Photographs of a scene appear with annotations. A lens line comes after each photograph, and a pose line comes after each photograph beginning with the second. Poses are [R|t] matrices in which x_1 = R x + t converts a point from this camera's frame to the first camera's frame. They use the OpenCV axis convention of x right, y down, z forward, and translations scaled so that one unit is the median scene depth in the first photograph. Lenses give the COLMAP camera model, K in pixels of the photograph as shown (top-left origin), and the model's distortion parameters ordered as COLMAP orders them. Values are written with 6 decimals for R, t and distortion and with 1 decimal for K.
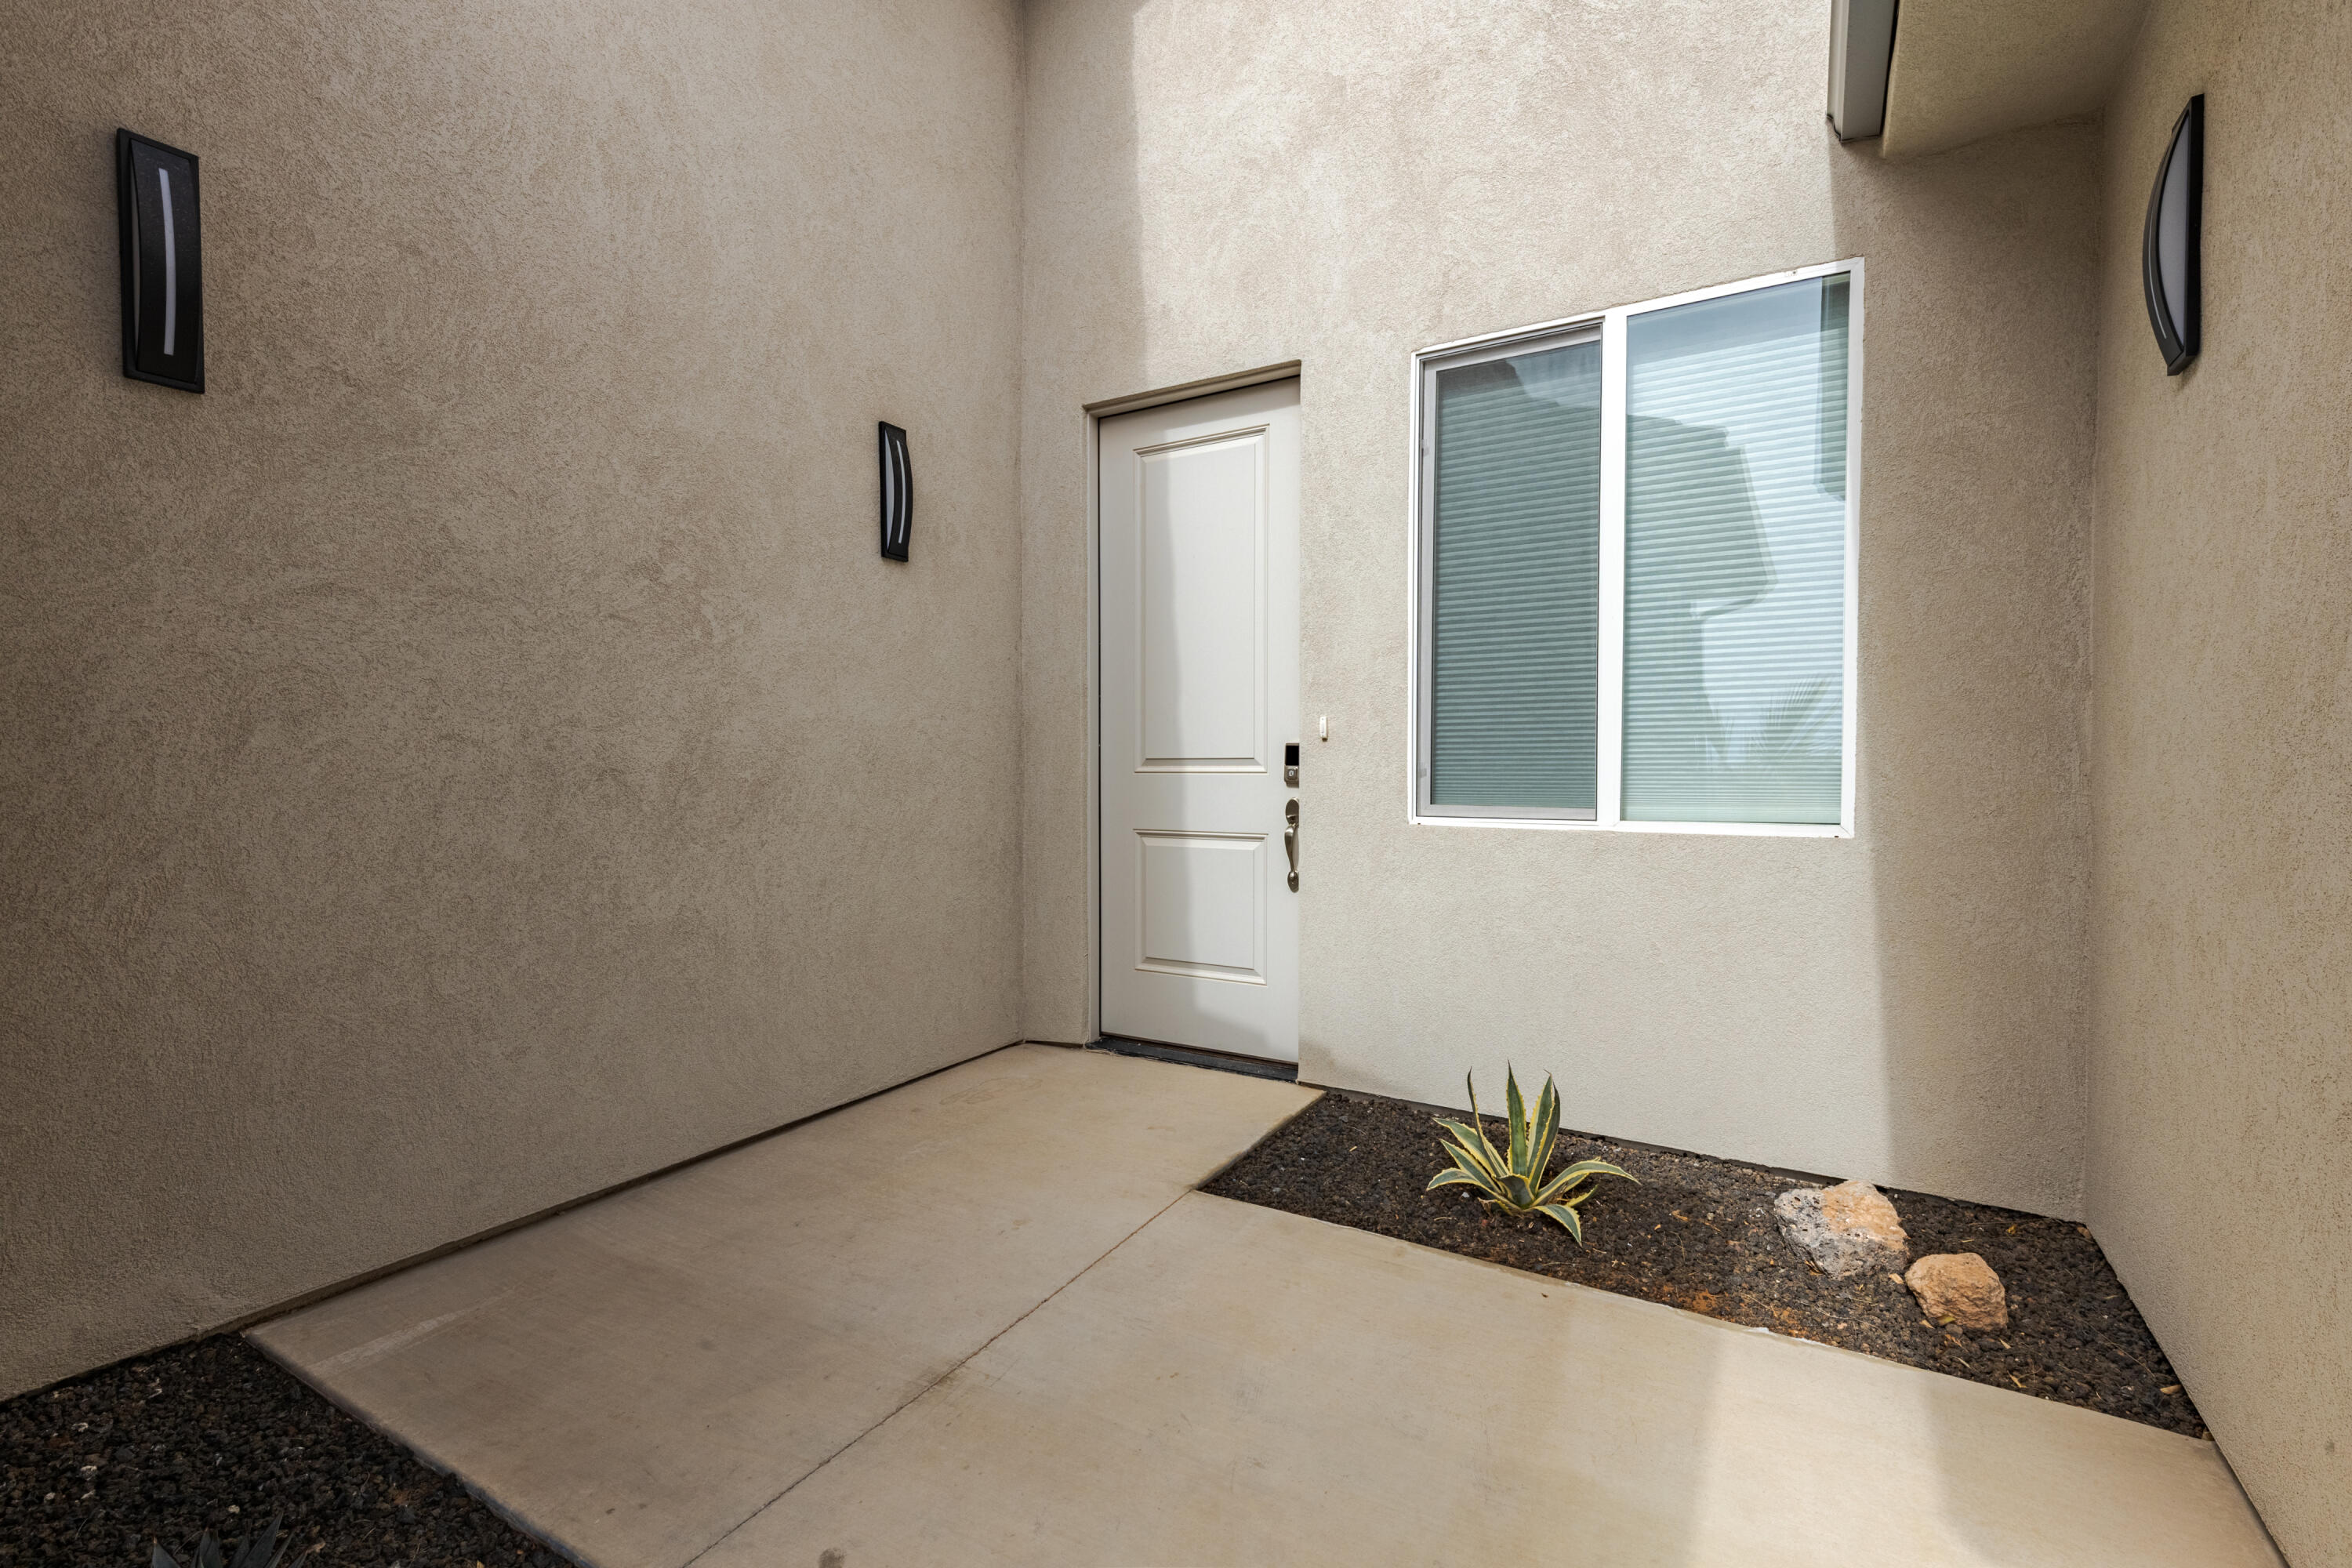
lens RADIAL K [[1053.8, 0, 1176.0], [0, 1053.8, 784.0], [0, 0, 1]] dist [0.003763, -0.000164]
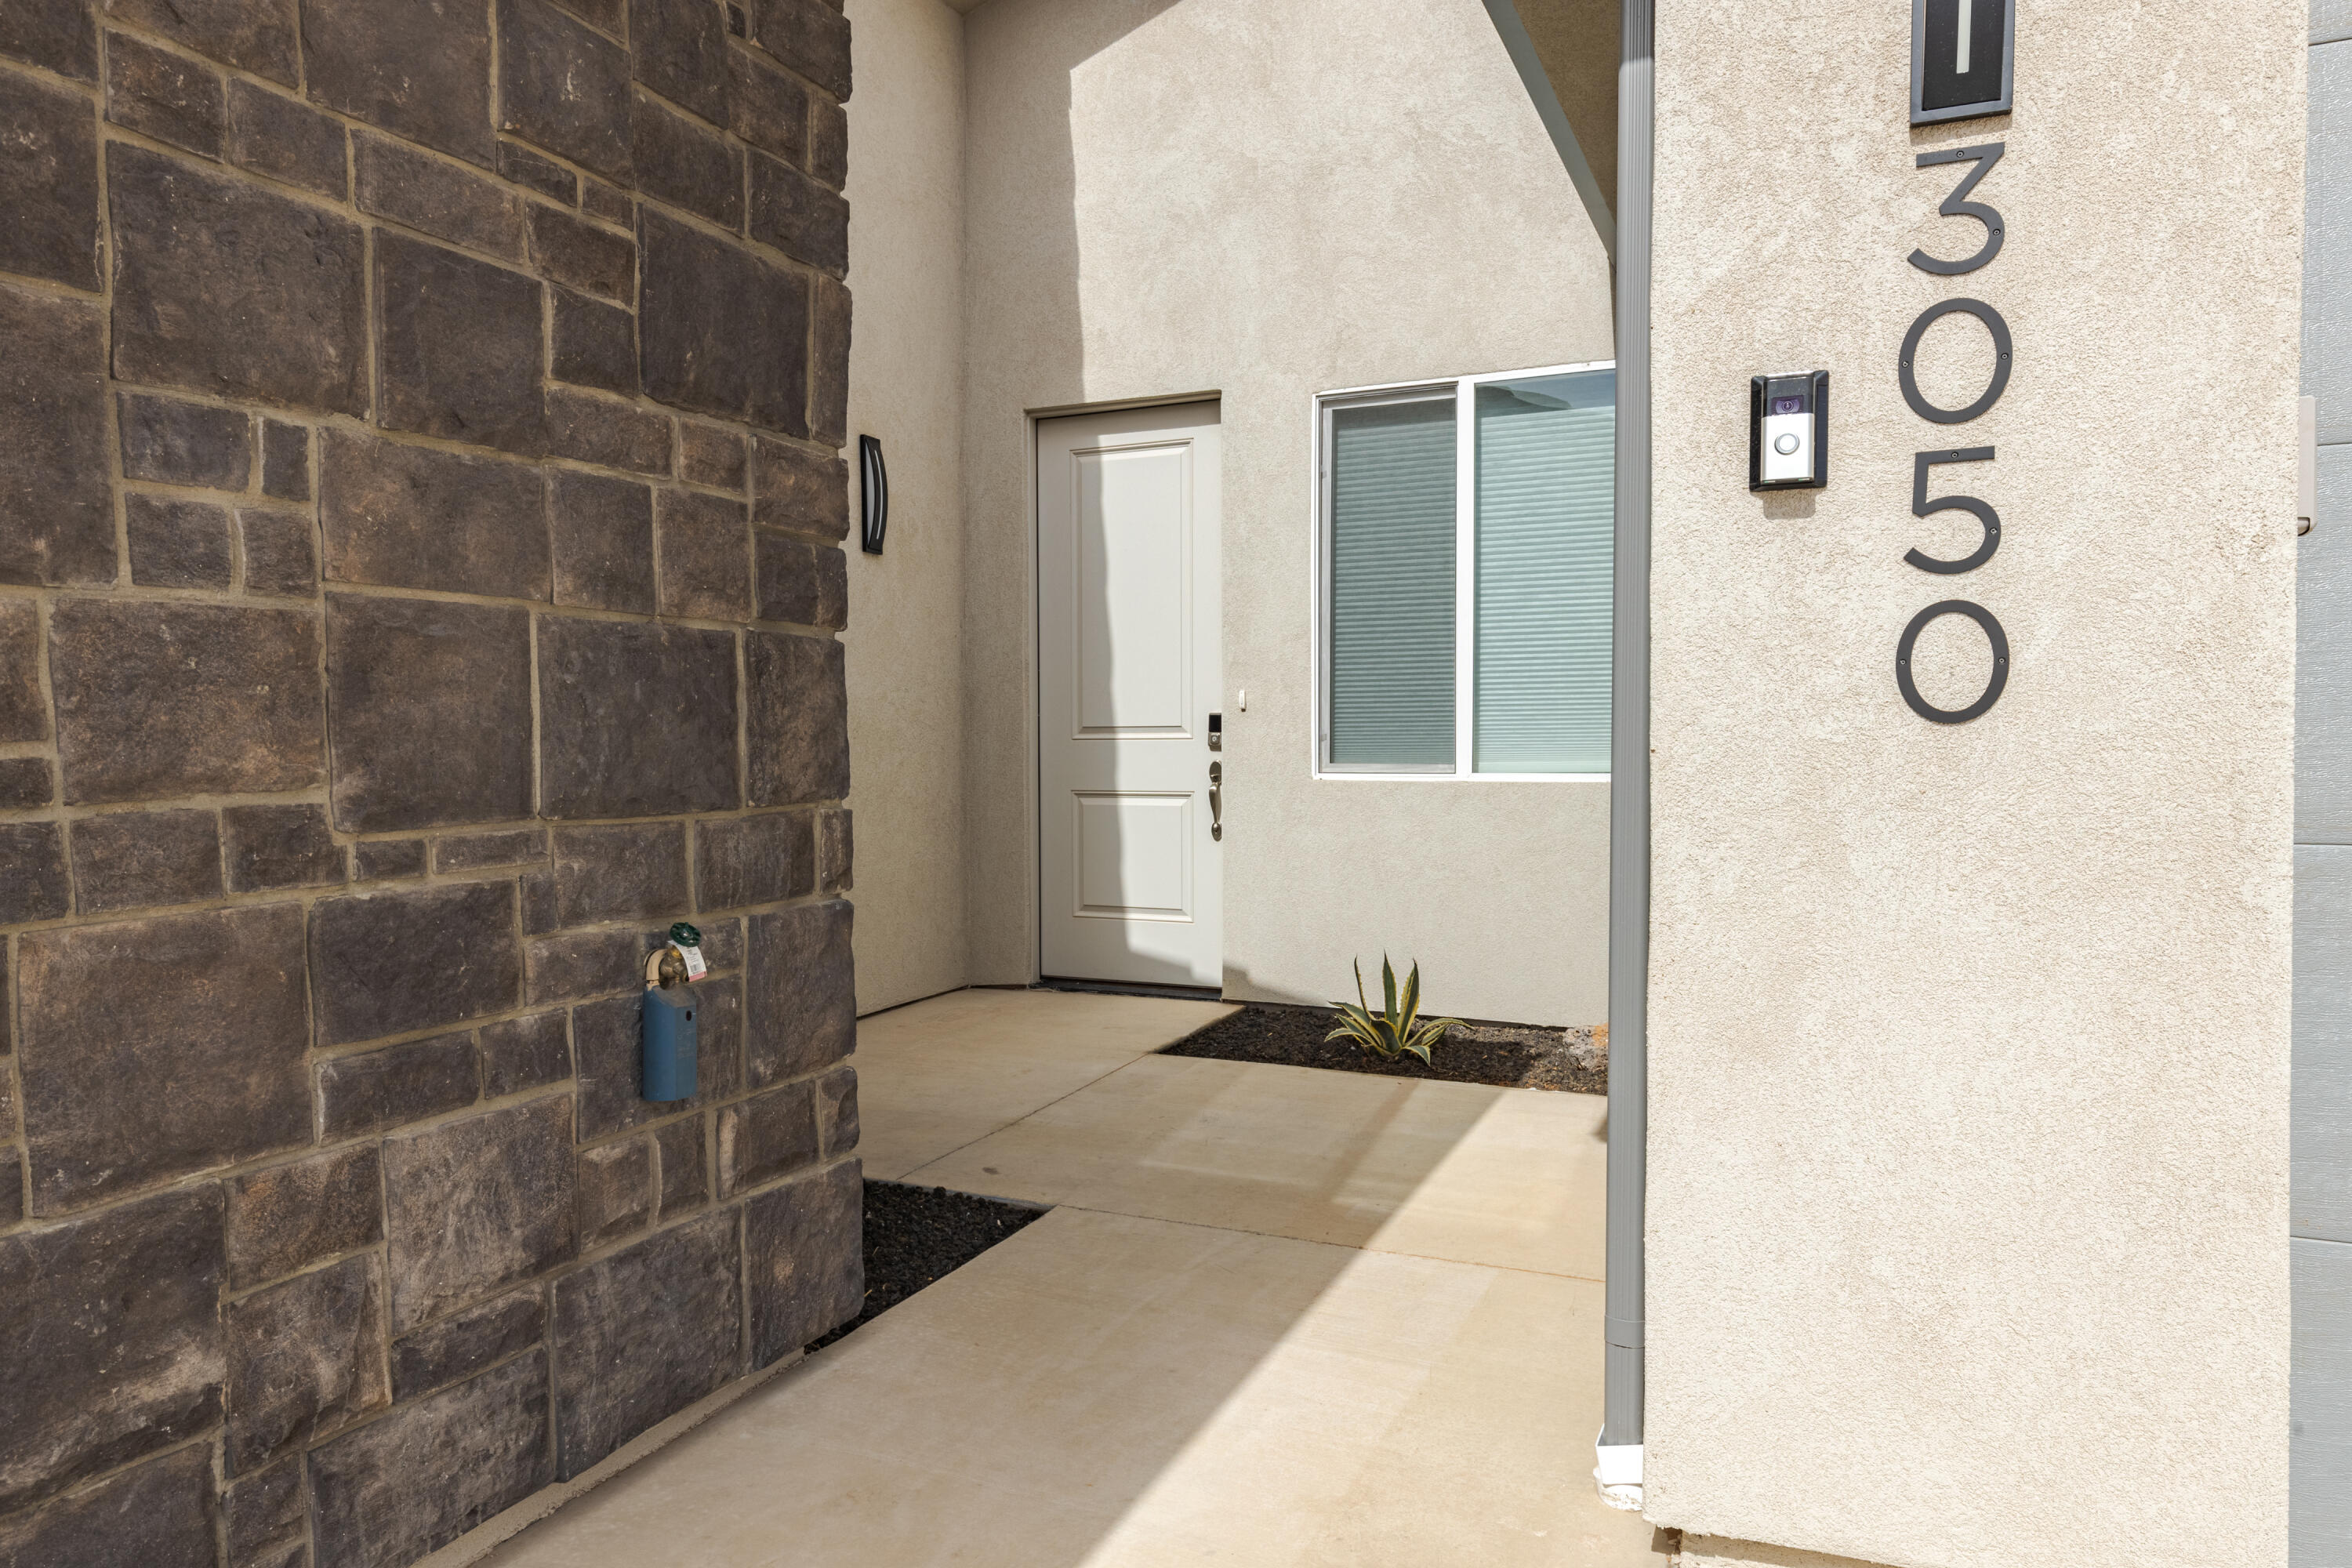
lens RADIAL K [[1516.6, 0, 1176.0], [0, 1516.6, 784.0], [0, 0, 1]] dist [-0.006439, -0.000437]
pose [[0.993241, -0.006744, 0.115878, -0.134033], [0.005913, 0.999954, 0.007512, 0.028362], [-0.115924, -0.006776, 0.993235, -0.697072]]
